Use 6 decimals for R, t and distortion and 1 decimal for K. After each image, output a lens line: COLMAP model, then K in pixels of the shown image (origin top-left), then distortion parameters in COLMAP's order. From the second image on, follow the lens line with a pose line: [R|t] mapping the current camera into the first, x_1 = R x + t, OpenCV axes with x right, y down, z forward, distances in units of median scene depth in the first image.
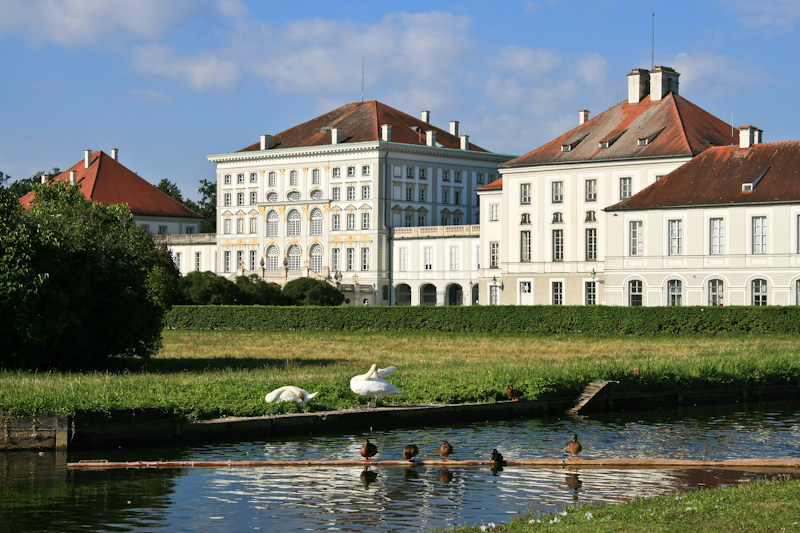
lens RADIAL K [[1664.9, 0, 400.6], [0, 1664.9, 271.5], [0, 0, 1]] dist [0.474452, 0.000000]
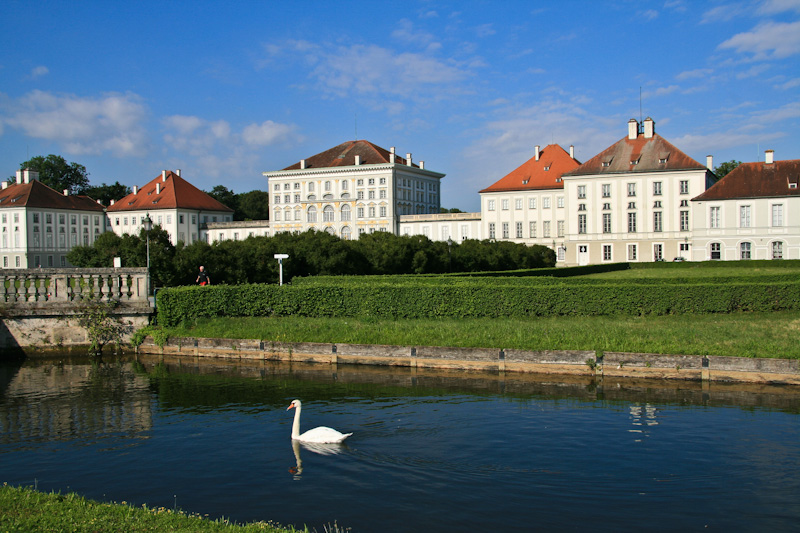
lens RADIAL K [[846.1, 0, 394.6], [0, 846.1, 267.7], [0, 0, 1]] dist [-0.001364, 0.000000]
pose [[0.956973, -0.019345, 0.289533, -0.253944], [0.011703, 0.999537, 0.028102, 0.001677], [-0.289942, -0.023505, 0.956755, 0.196142]]
